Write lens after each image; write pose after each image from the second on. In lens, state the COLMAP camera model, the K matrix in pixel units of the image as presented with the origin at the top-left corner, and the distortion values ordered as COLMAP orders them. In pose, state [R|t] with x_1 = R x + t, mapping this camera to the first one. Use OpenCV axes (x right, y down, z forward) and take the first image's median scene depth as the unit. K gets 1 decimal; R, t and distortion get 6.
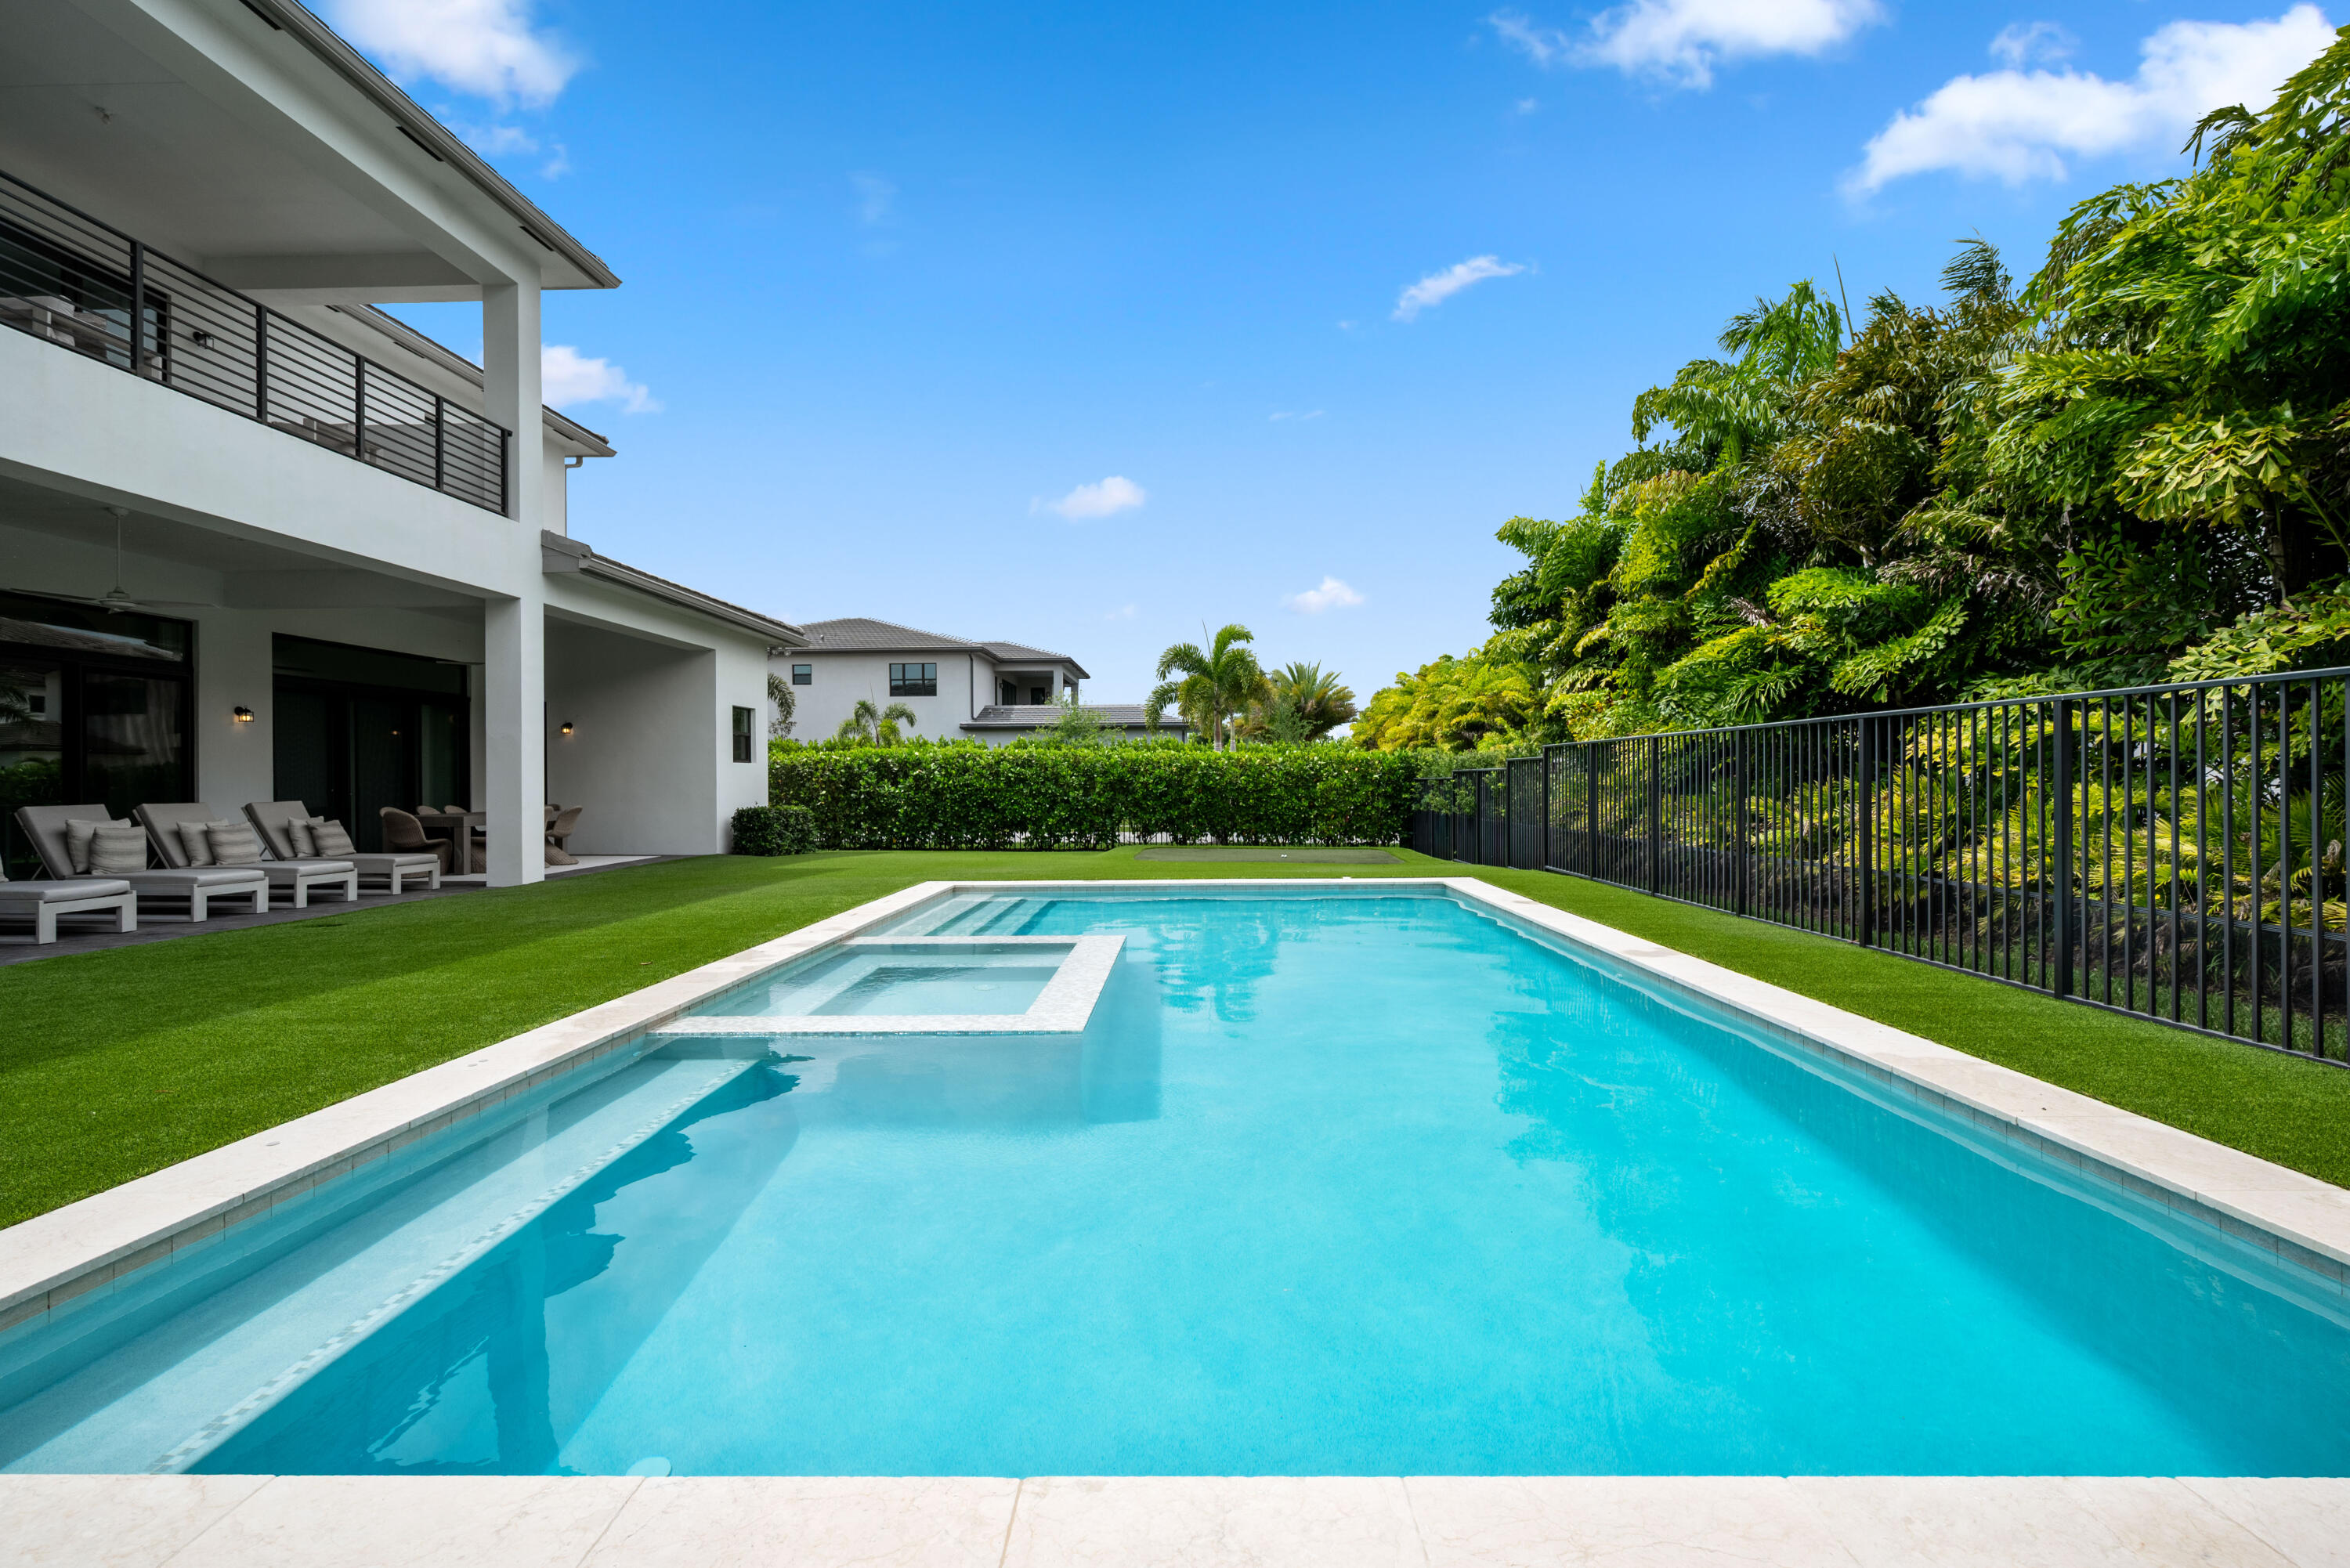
lens RADIAL K [[1035.6, 0, 1176.2], [0, 1035.6, 780.5], [0, 0, 1]] dist [0.000531, -0.000334]
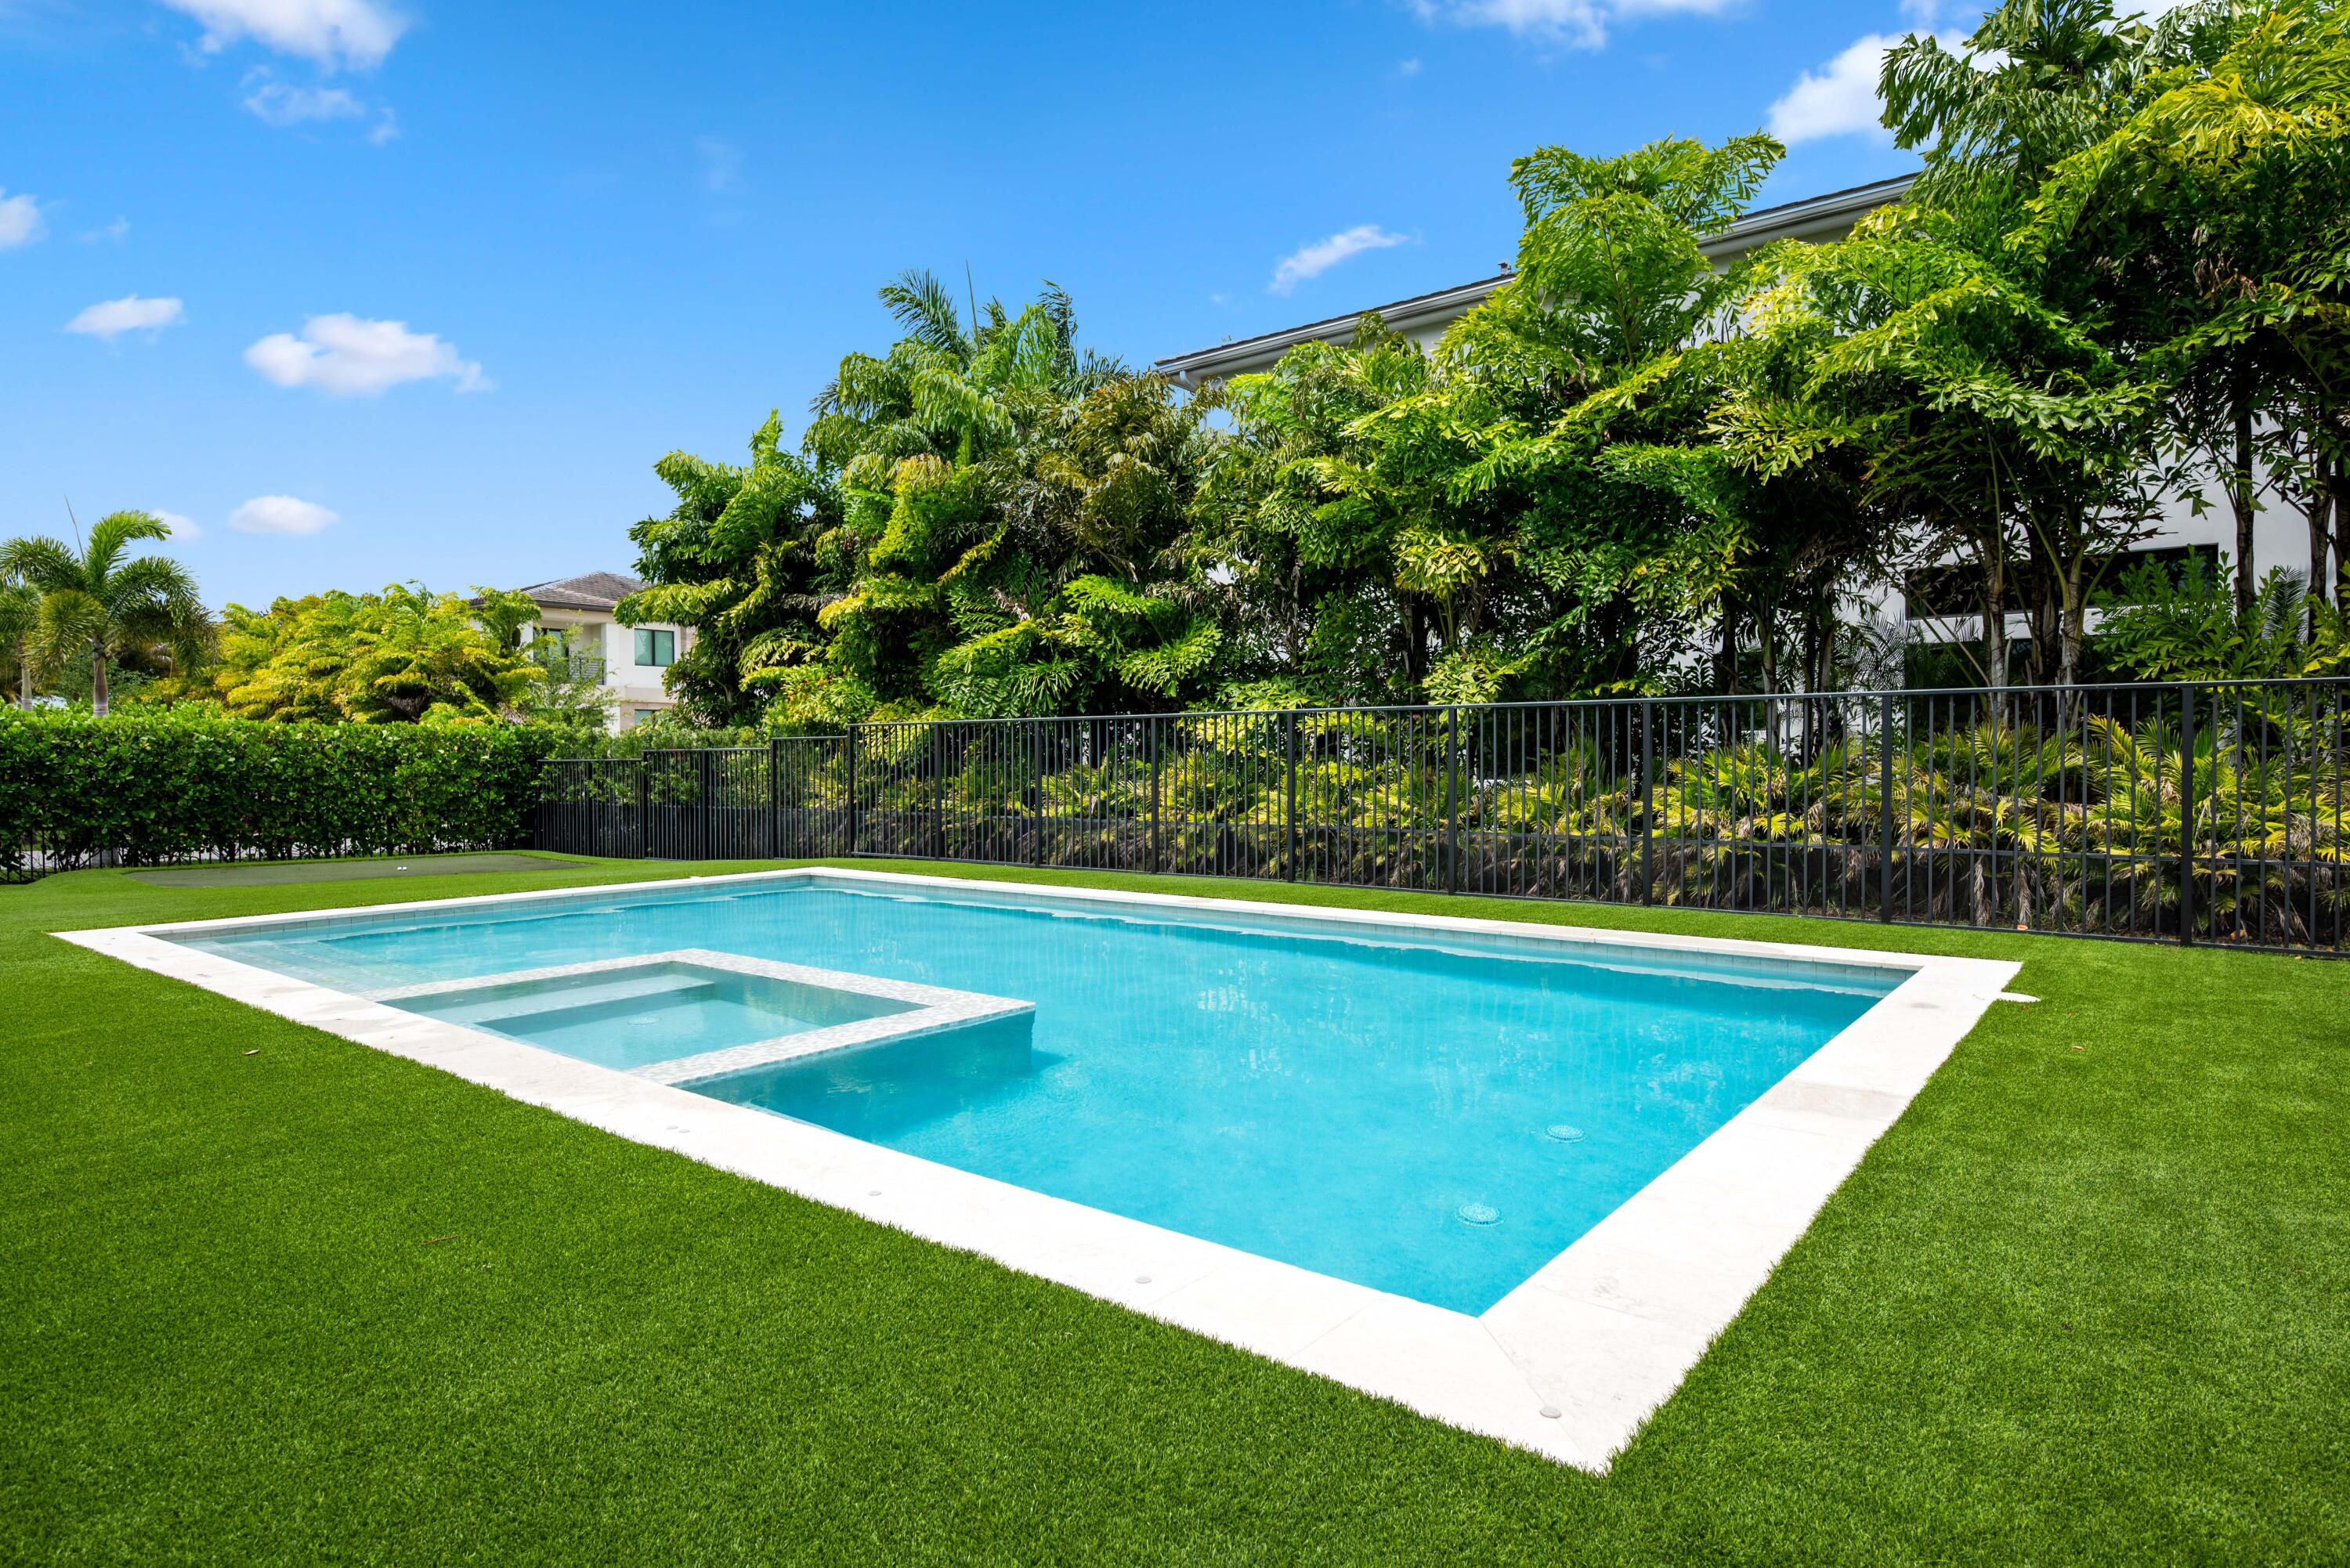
lens RADIAL K [[1288.8, 0, 1178.2], [0, 1288.8, 792.4], [0, 0, 1]] dist [0.003979, -0.001237]
pose [[0.605658, -0.019363, 0.795489, -0.298703], [0.003339, 0.999757, 0.021792, 0.002896], [-0.795718, -0.010543, 0.605575, 0.034783]]
